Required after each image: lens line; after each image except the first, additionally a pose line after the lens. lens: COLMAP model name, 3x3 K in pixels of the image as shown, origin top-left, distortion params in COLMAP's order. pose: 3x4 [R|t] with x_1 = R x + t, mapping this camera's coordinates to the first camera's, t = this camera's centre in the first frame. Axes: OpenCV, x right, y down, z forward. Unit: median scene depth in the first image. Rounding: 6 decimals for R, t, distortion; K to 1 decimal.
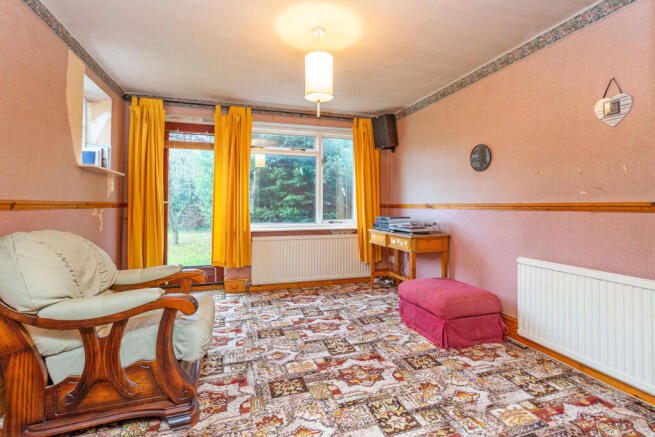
lens RADIAL K [[310.8, 0, 328.1], [0, 310.8, 216.0], [0, 0, 1]] dist [0.005474, 0.000374]
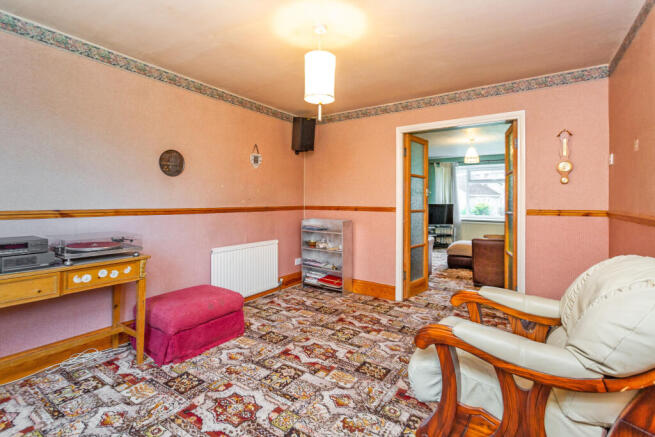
lens RADIAL K [[310.8, 0, 333.1], [0, 310.8, 200.2], [0, 0, 1]] dist [0.005474, 0.000374]
pose [[-0.625319, -0.001403, 0.780368, -0.819237], [0.024350, 0.999476, 0.021309, -0.097689], [-0.779989, 0.032327, -0.624957, 1.587242]]
